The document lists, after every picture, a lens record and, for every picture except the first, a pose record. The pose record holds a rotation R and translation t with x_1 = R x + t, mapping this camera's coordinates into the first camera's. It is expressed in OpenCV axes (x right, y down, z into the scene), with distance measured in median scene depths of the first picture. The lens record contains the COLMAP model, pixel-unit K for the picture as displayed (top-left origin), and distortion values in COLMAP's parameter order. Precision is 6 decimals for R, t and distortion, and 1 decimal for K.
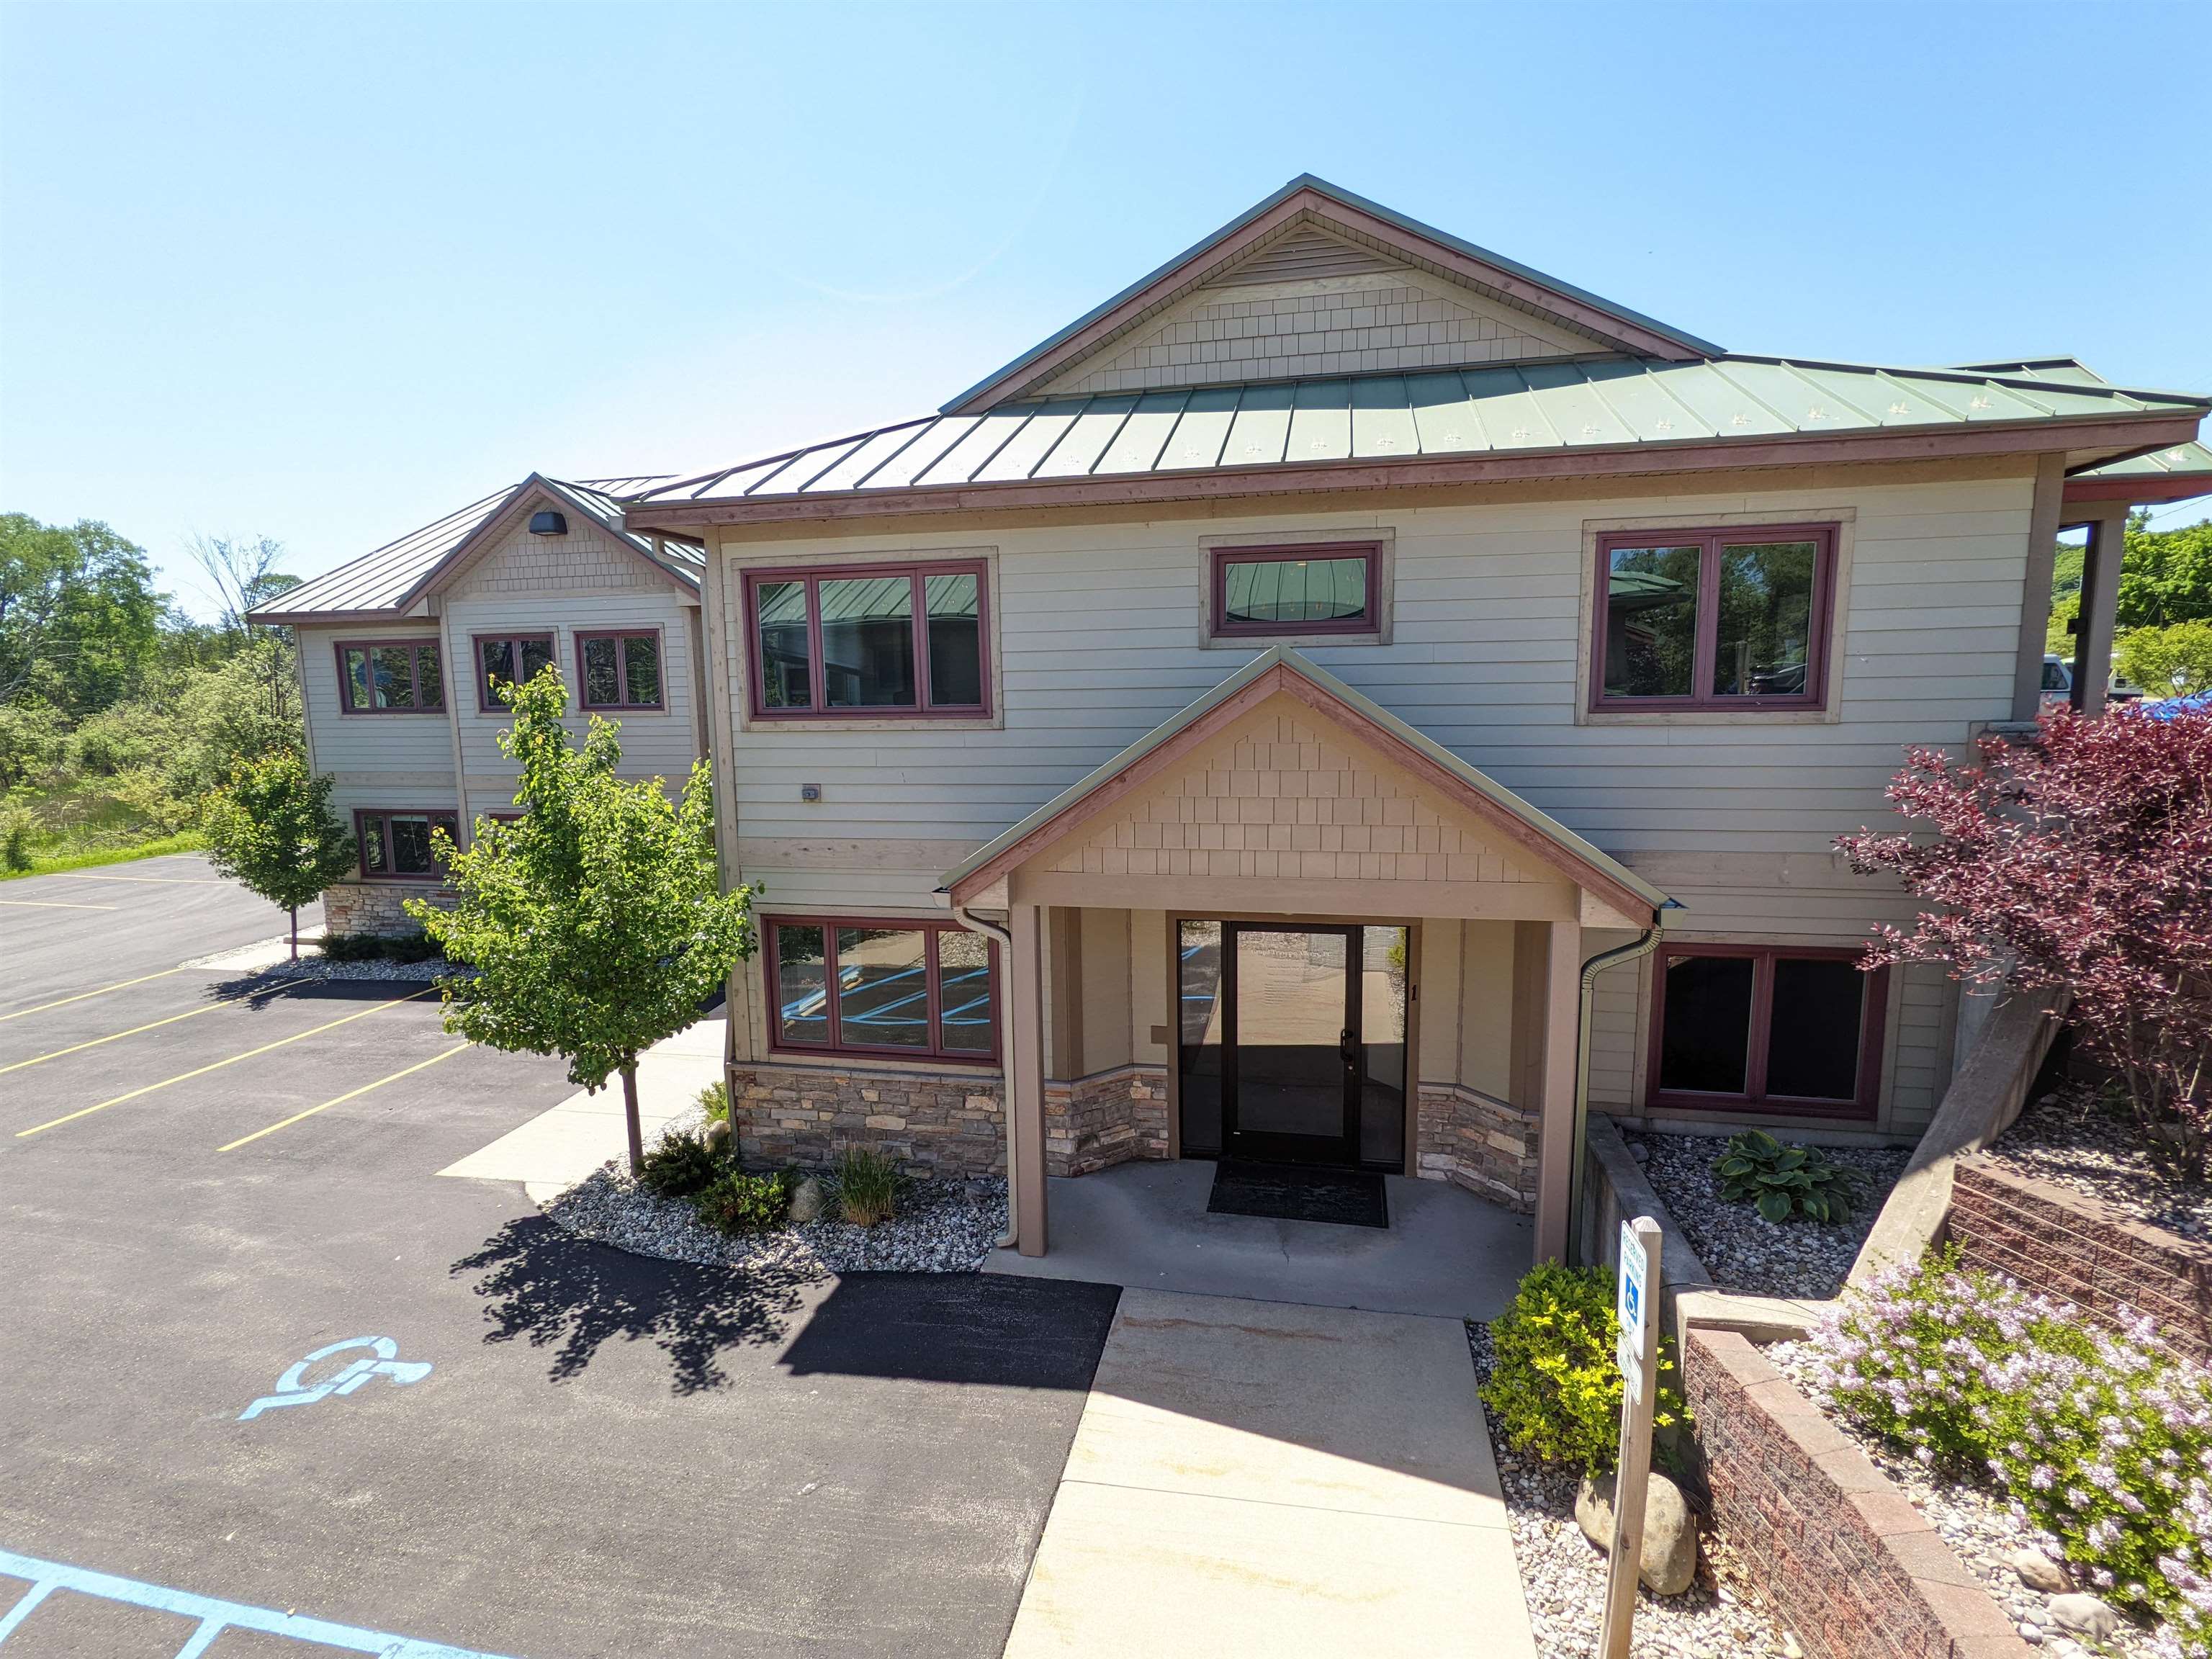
lens RADIAL K [[1048.0, 0, 1104.7], [0, 1048.0, 834.2], [0, 0, 1]] dist [-0.001245, 0.001425]
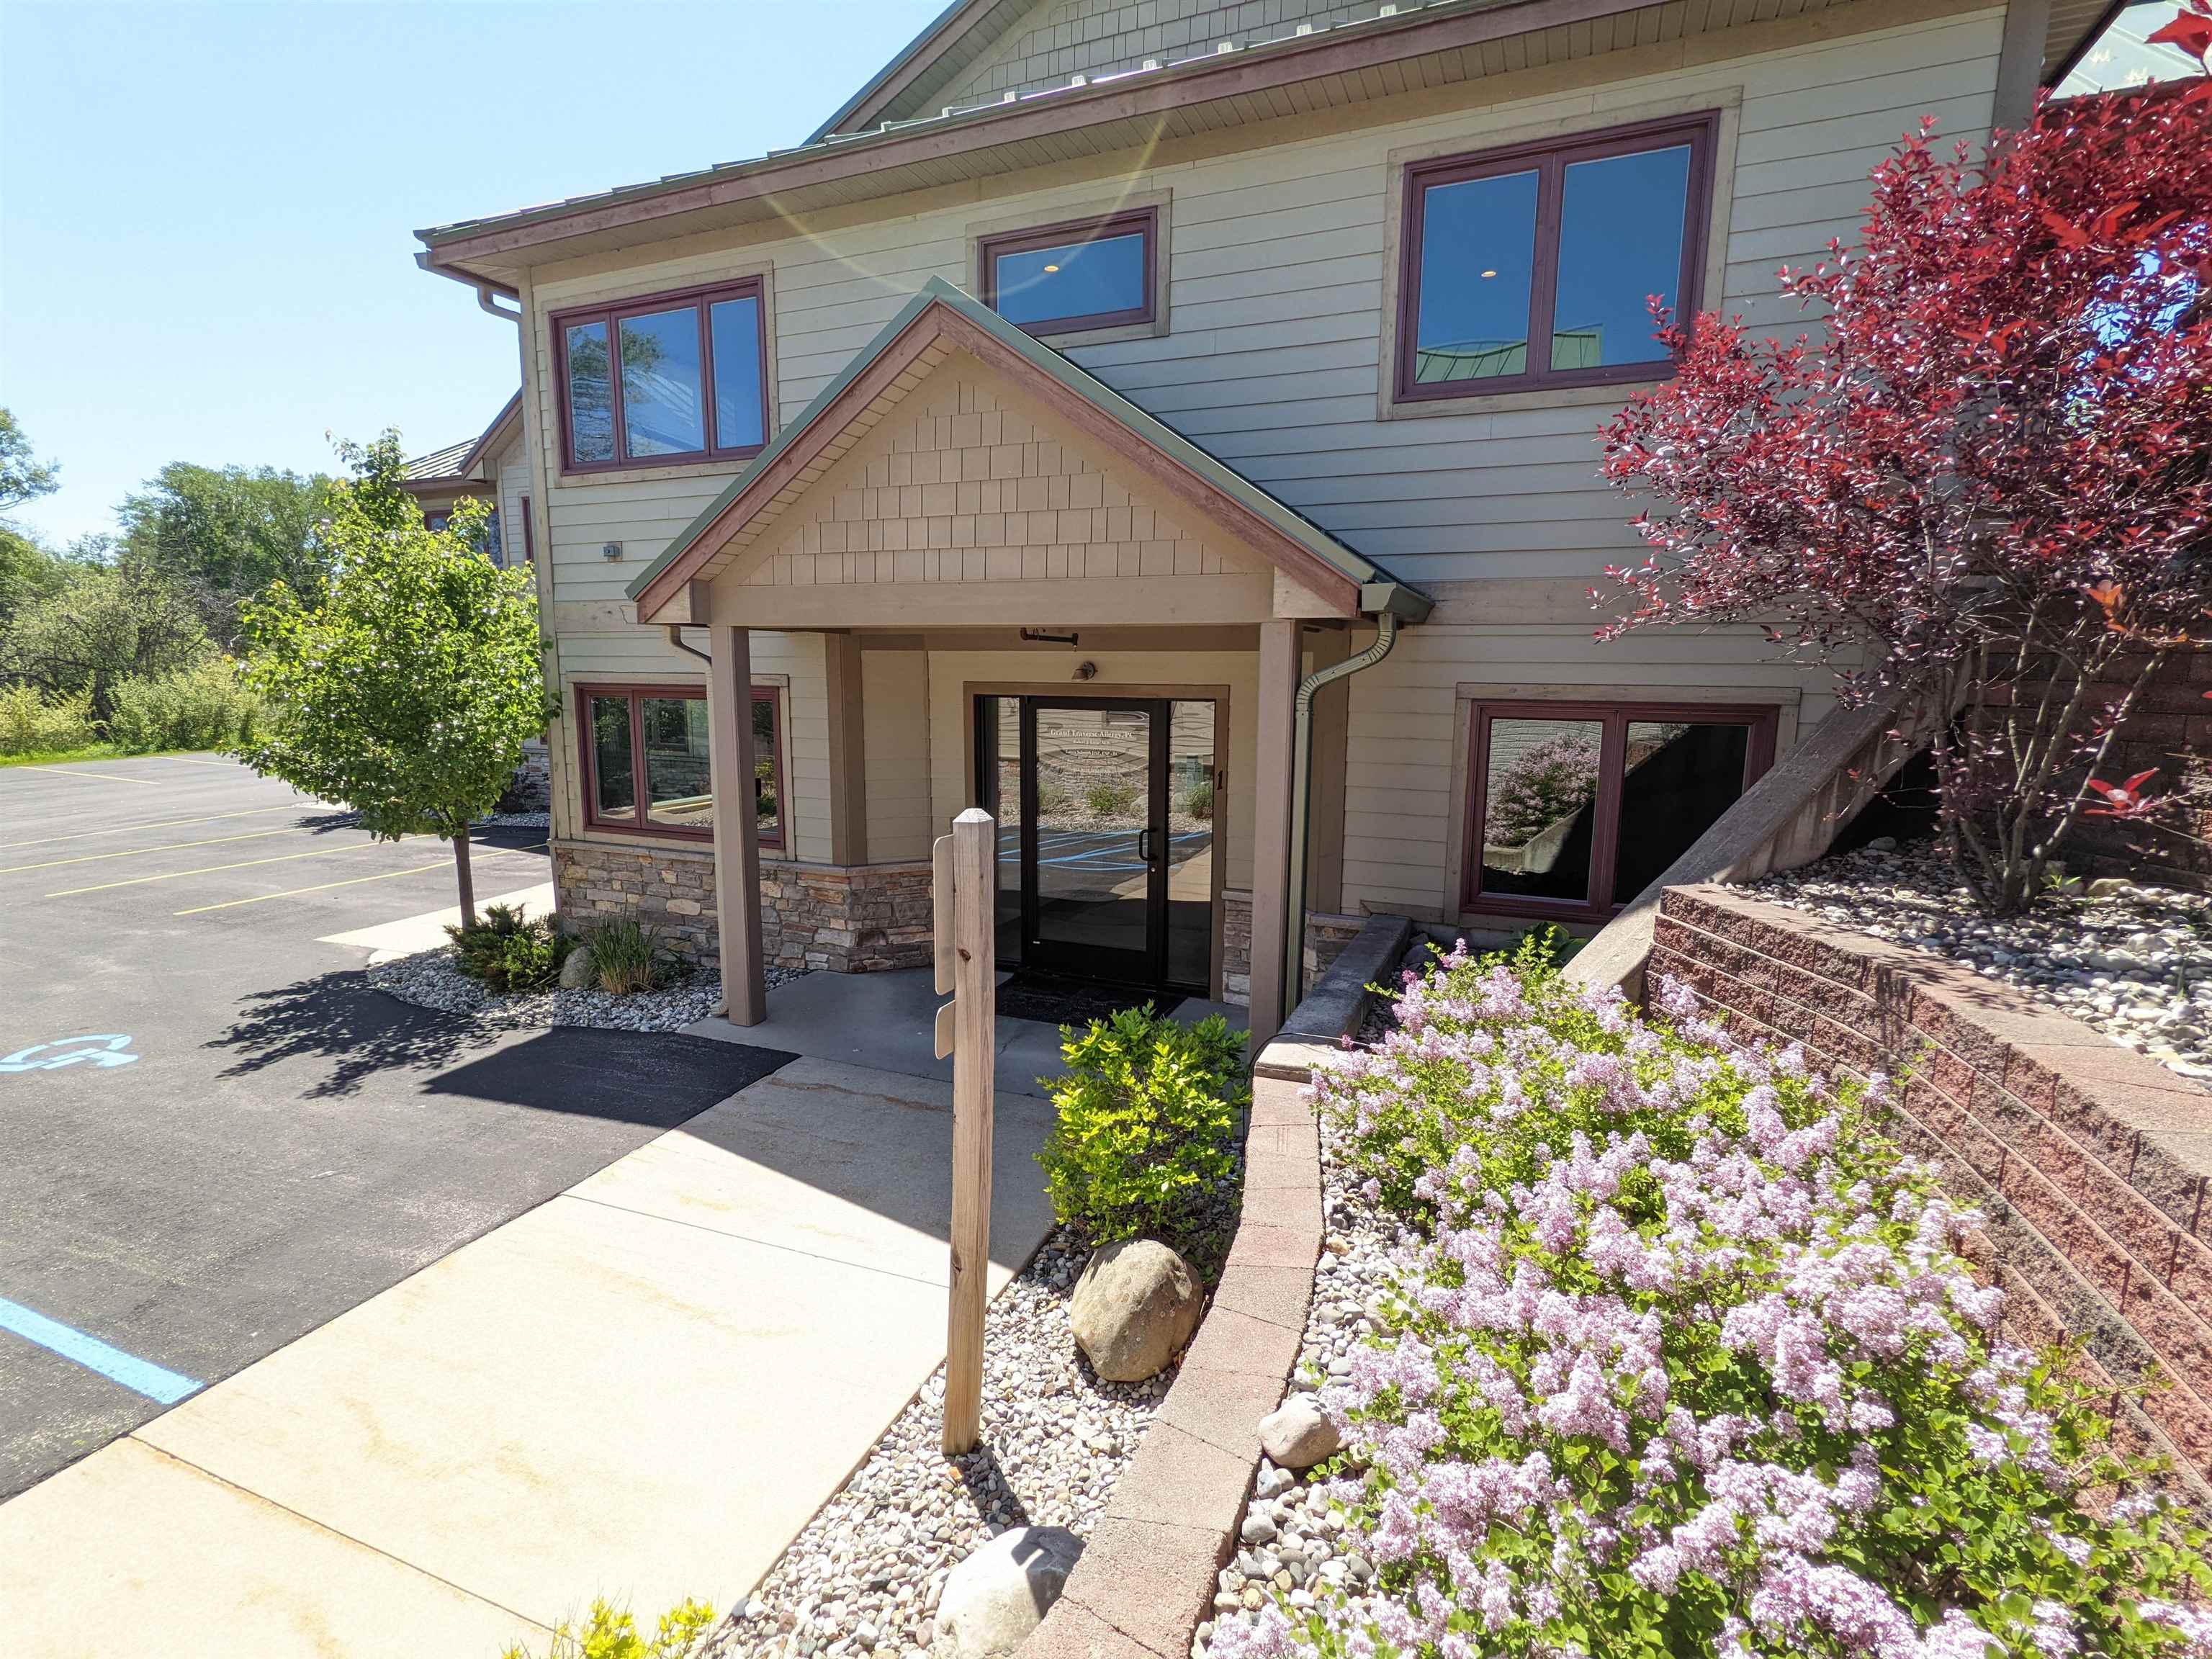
lens RADIAL K [[1048.0, 0, 1104.7], [0, 1048.0, 834.2], [0, 0, 1]] dist [-0.001245, 0.001425]
pose [[0.980786, 0.053830, -0.187514, 0.389375], [-0.049480, 0.998388, 0.027807, 0.188058], [0.188708, -0.017995, 0.981868, 0.160937]]
